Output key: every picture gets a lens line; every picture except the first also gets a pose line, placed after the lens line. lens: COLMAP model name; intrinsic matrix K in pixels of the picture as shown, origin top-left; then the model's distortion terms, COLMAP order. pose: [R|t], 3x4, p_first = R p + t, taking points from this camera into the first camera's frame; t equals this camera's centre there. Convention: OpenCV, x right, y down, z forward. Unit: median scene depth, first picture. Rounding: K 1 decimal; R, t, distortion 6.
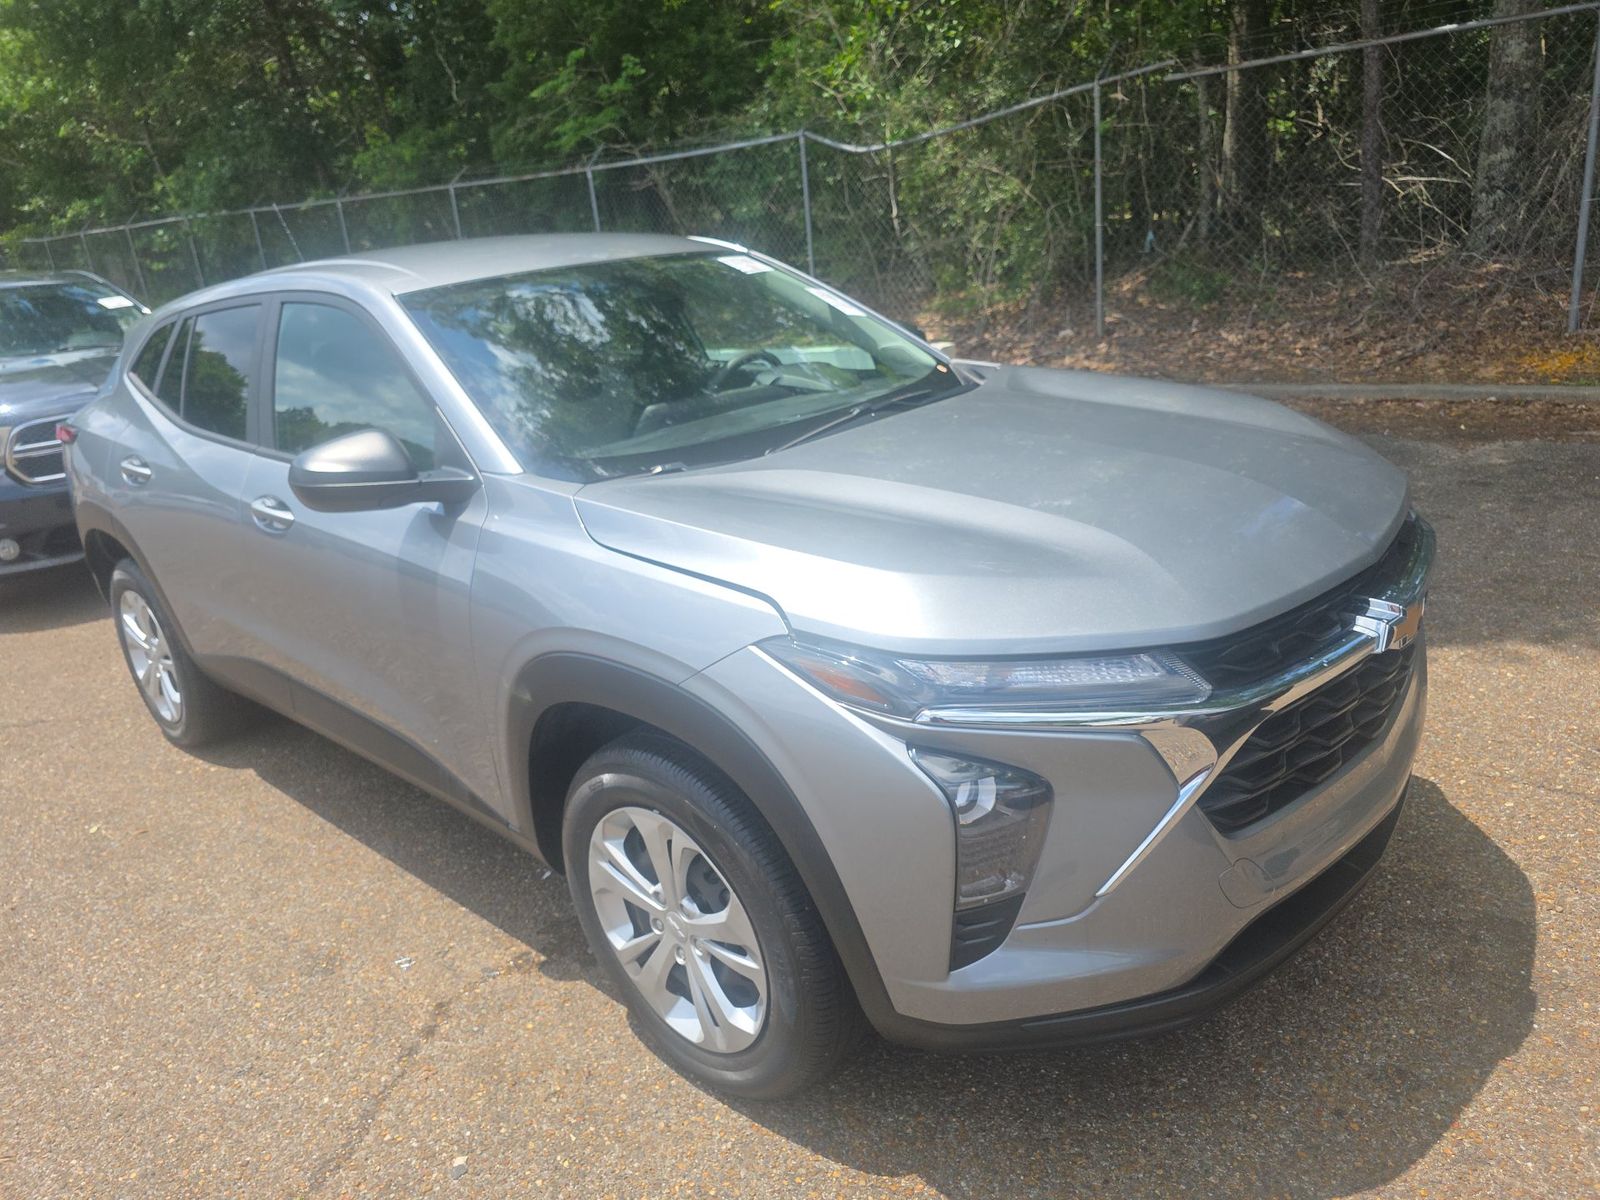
lens RADIAL K [[1087.9, 0, 800.0], [0, 1087.9, 600.0], [0, 0, 1]] dist [0.044535, -0.029991]
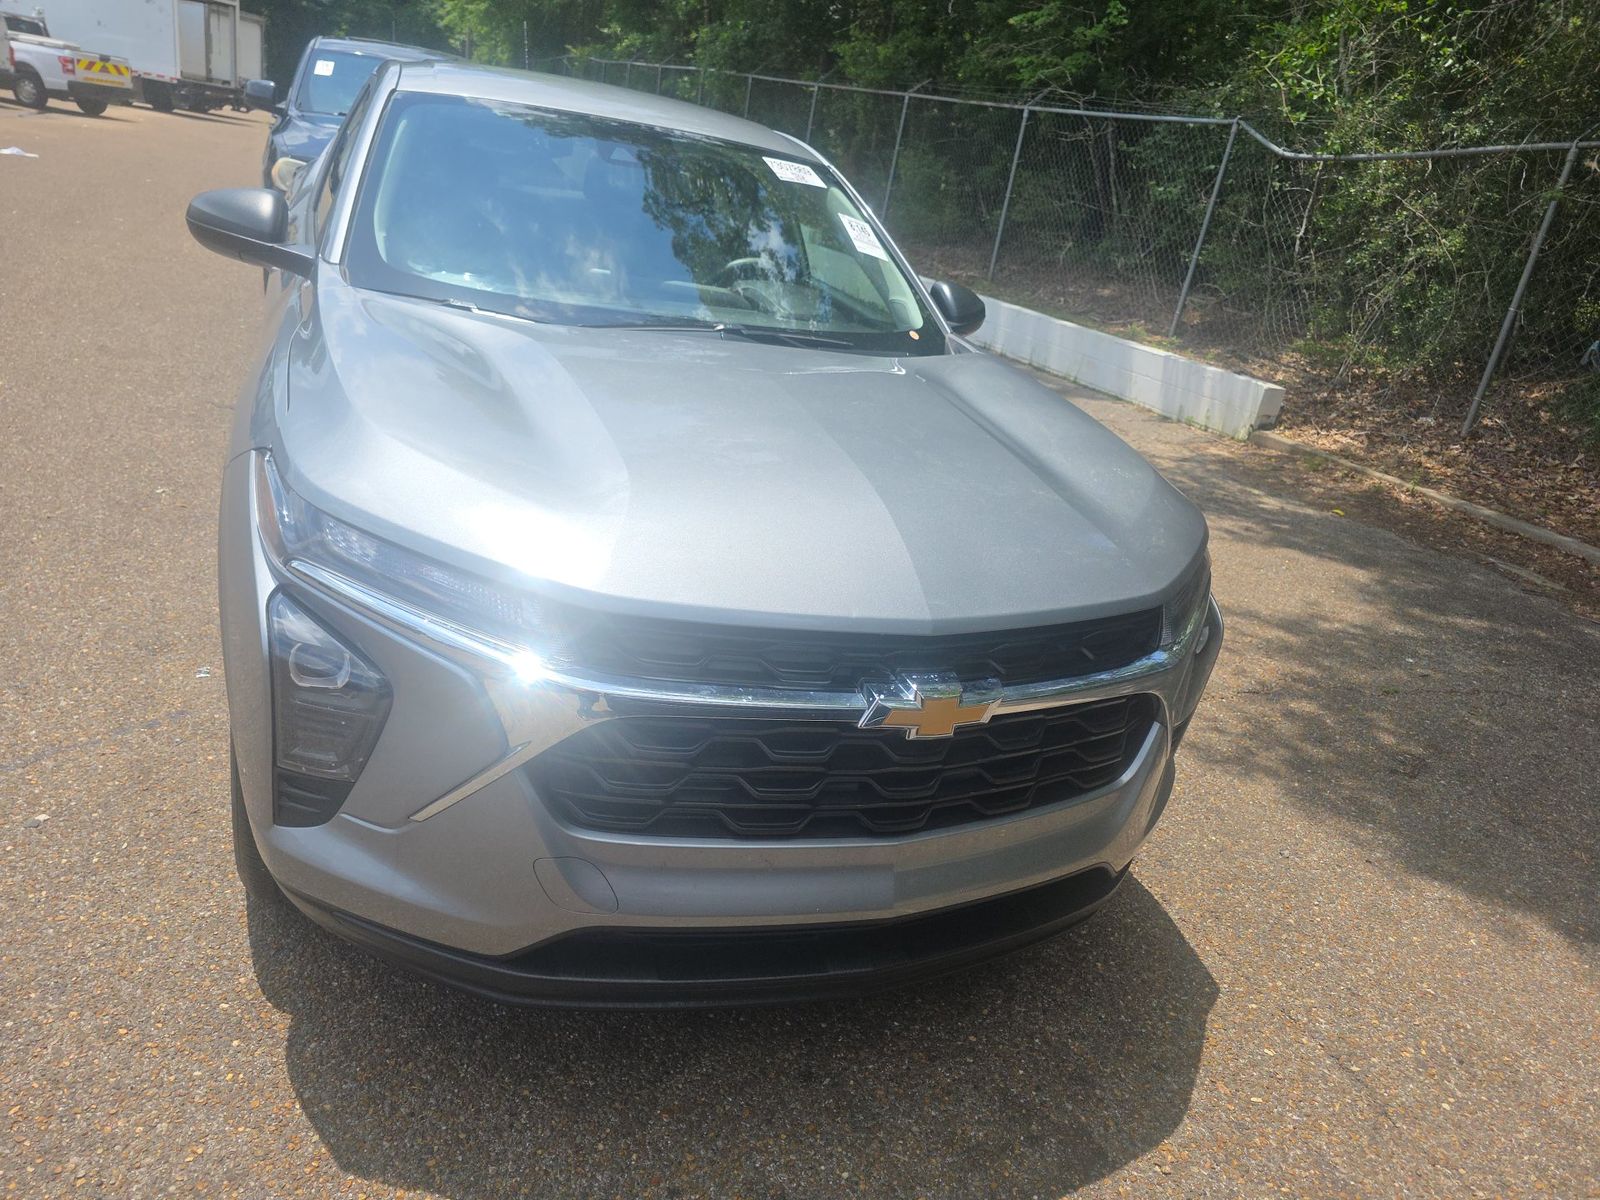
lens RADIAL K [[1087.9, 0, 800.0], [0, 1087.9, 600.0], [0, 0, 1]] dist [0.044535, -0.029991]
pose [[0.873183, 0.384390, -0.299659, 0.124596], [-0.371518, 0.922887, 0.101266, -0.019883], [0.315477, 0.022905, 0.948657, 0.033427]]
